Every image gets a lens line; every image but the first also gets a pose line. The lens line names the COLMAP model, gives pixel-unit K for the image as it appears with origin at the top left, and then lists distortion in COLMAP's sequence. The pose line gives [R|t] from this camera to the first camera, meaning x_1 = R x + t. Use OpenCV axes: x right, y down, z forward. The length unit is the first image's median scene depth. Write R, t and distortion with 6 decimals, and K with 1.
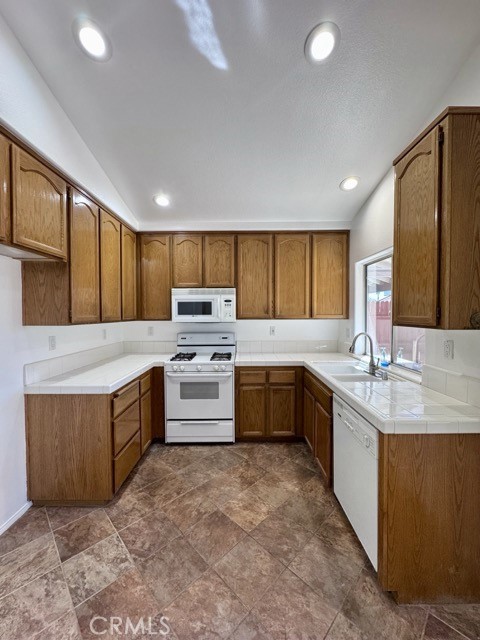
lens RADIAL K [[257.4, 0, 240.4], [0, 257.4, 318.6], [0, 0, 1]] dist [-0.002589, 0.000509]
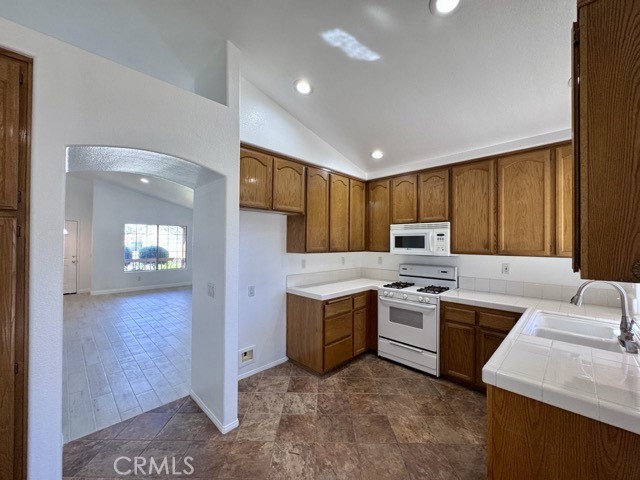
lens RADIAL K [[257.4, 0, 318.4], [0, 257.4, 239.8], [0, 0, 1]] dist [-0.002589, 0.000509]
pose [[0.704539, 0.001050, -0.709664, 0.399769], [-0.024245, 0.999451, -0.022592, -0.018883], [0.709251, 0.033123, 0.704178, -0.054682]]
